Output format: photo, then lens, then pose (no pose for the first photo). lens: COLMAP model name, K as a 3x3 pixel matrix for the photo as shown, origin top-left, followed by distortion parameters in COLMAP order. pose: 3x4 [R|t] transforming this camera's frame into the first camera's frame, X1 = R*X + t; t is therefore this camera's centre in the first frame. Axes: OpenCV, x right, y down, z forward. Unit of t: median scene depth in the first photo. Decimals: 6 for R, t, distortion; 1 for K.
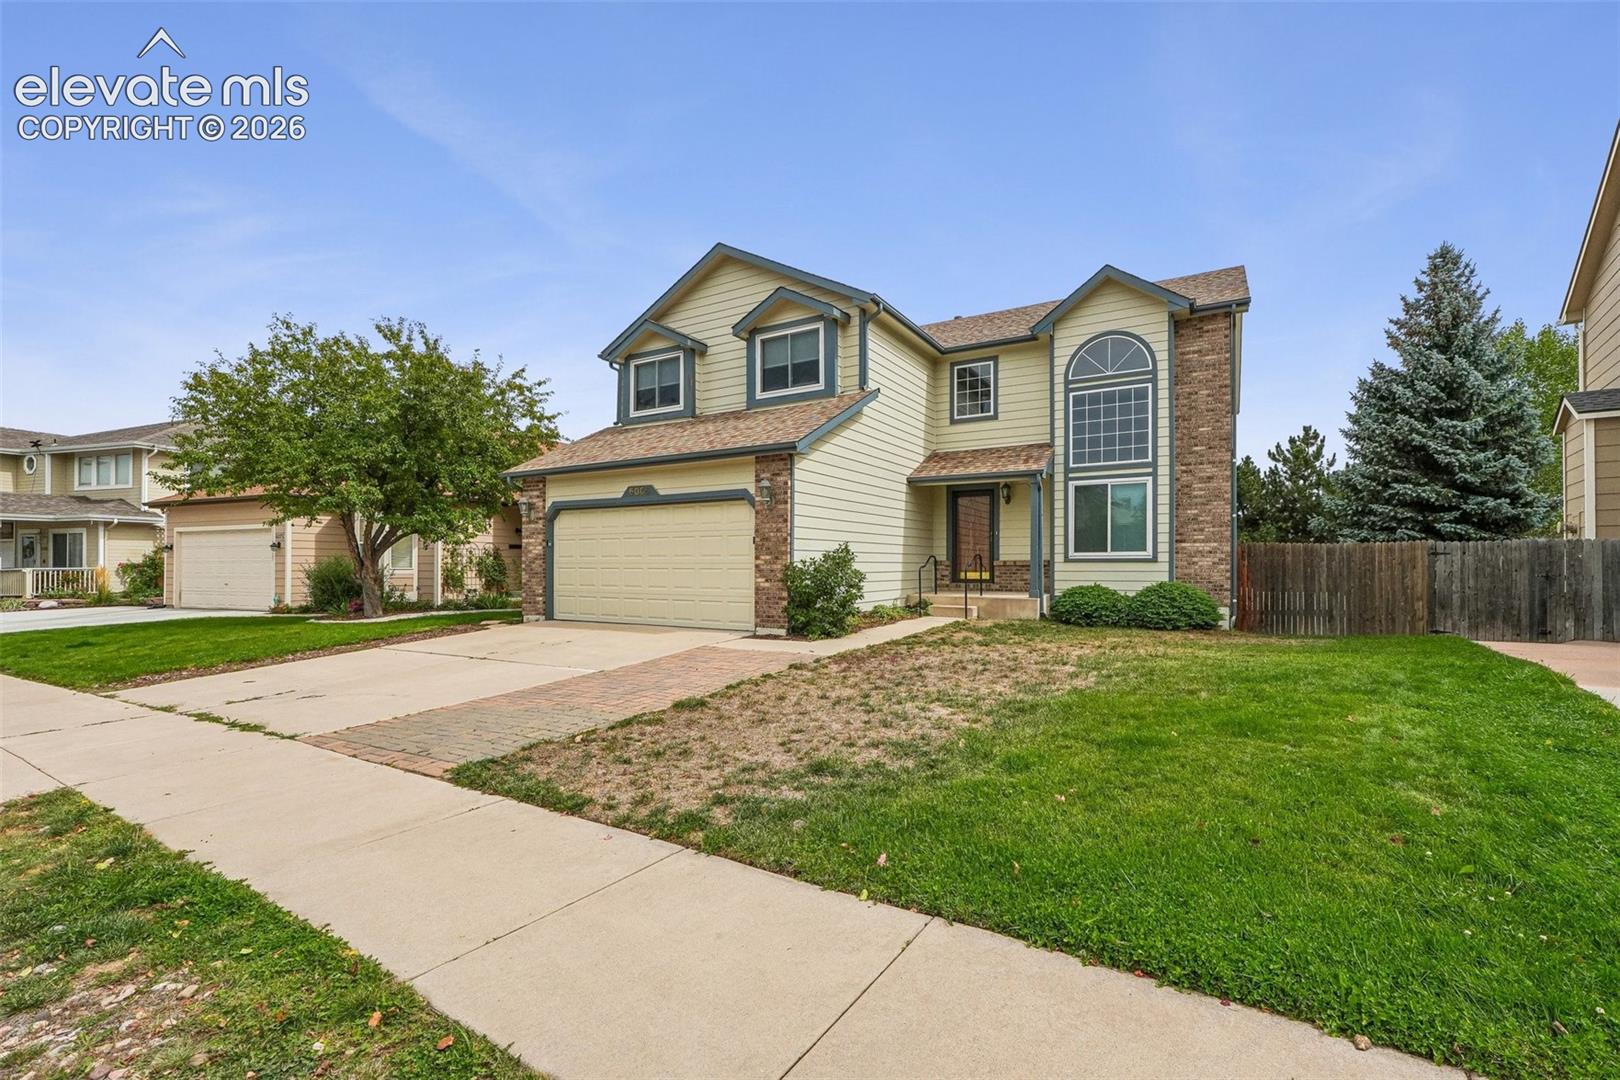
lens RADIAL K [[684.5, 0, 835.3], [0, 684.5, 561.4], [0, 0, 1]] dist [0.000416, -0.000684]
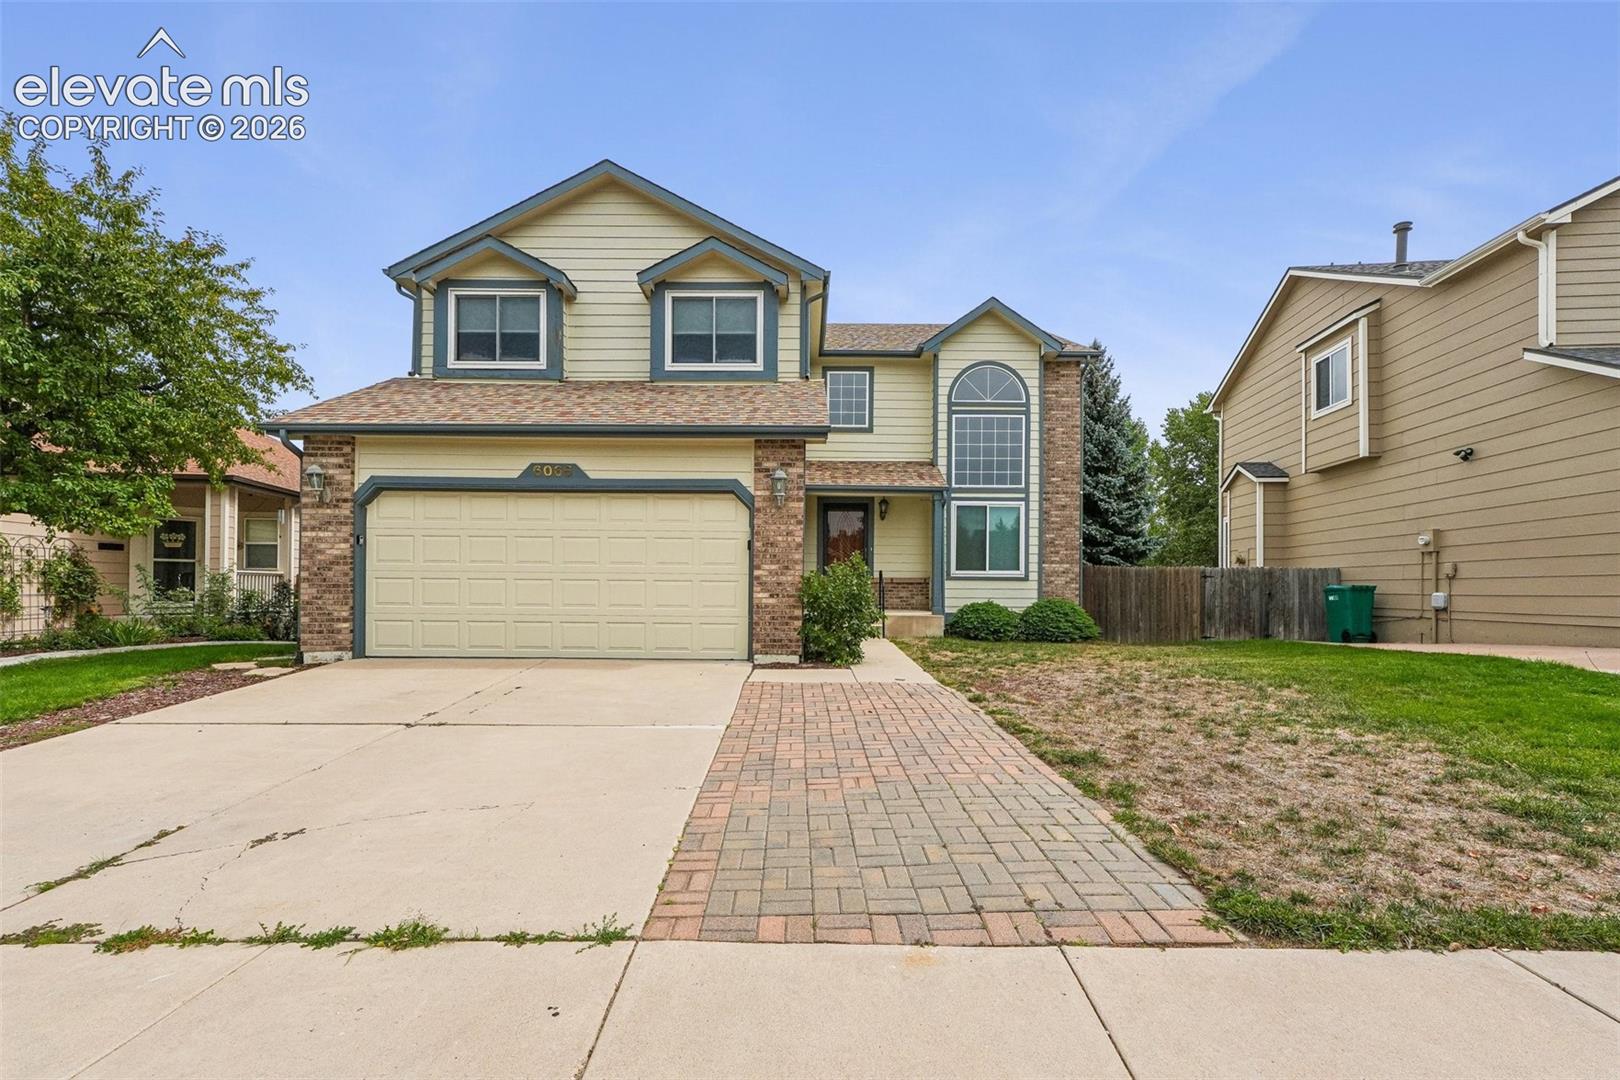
lens RADIAL K [[684.5, 0, 809.0], [0, 684.5, 587.9], [0, 0, 1]] dist [0.000416, -0.000684]
pose [[0.870532, 0.007839, 0.492050, -0.365481], [-0.011312, 0.999928, 0.004085, 0.011722], [-0.491982, -0.009122, 0.870557, 0.223717]]
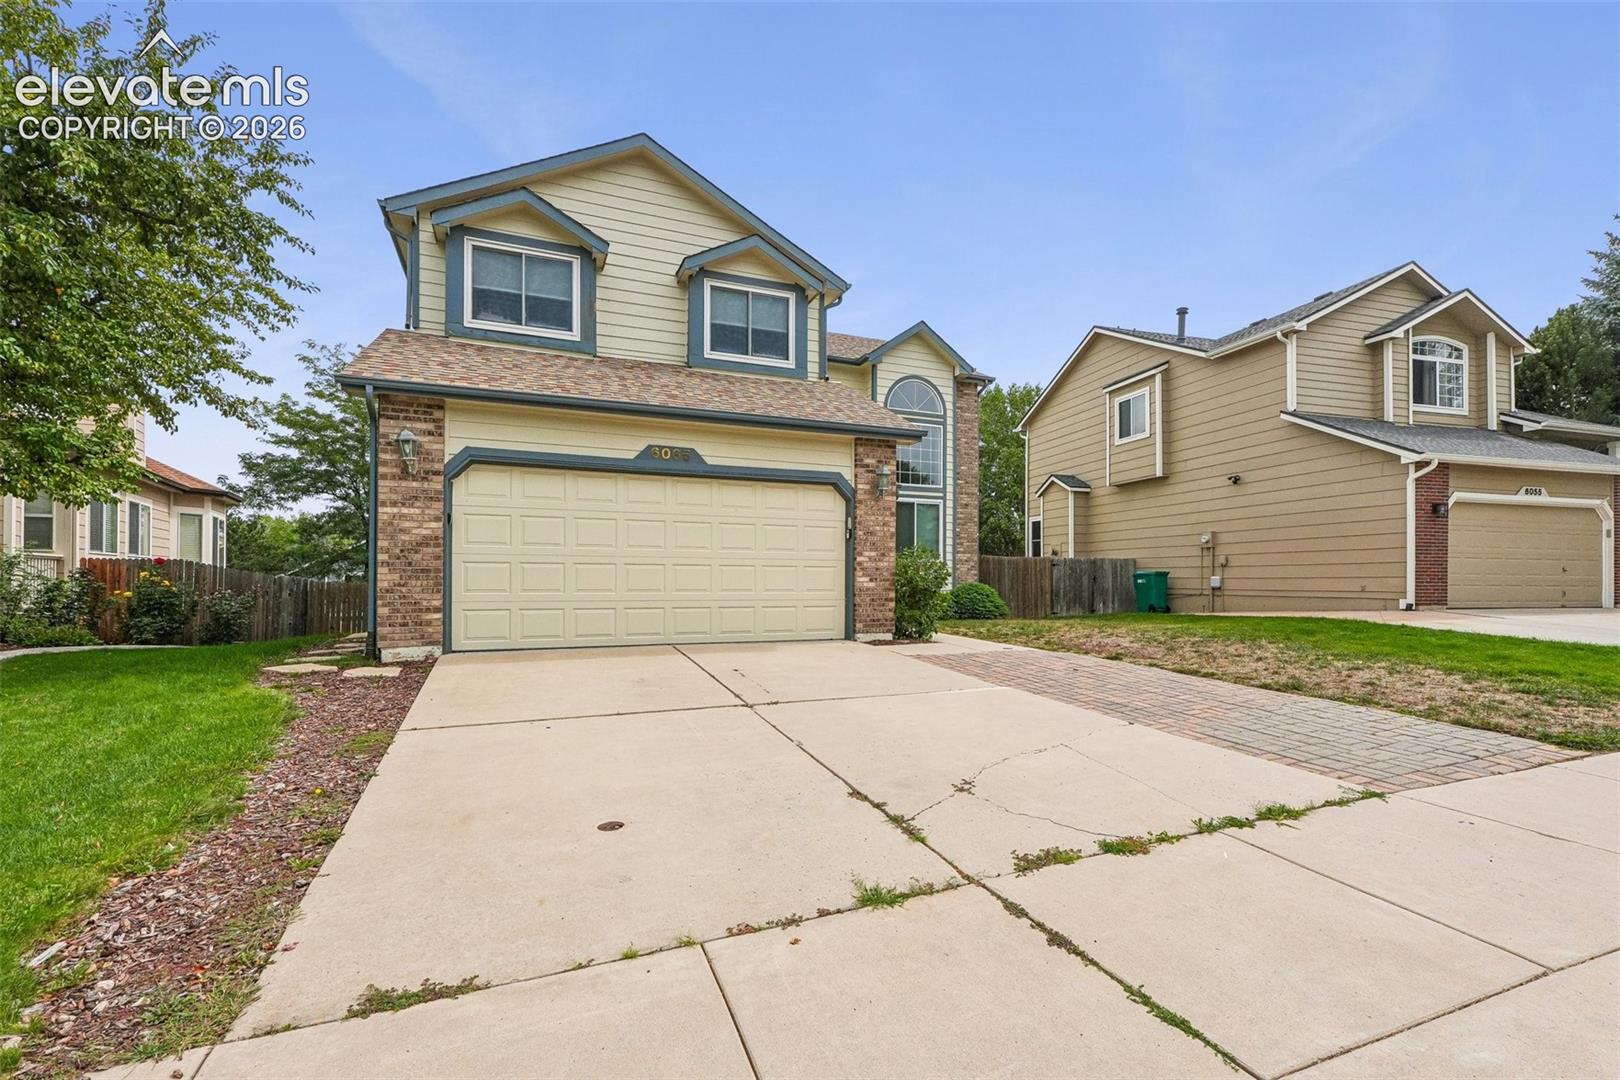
lens RADIAL K [[684.5, 0, 799.3], [0, 684.5, 578.8], [0, 0, 1]] dist [0.000416, -0.000684]
pose [[0.623443, 0.002876, 0.781864, -0.682722], [-0.008959, 0.999954, 0.003466, 0.019361], [-0.781818, -0.009166, 0.623440, 0.416337]]
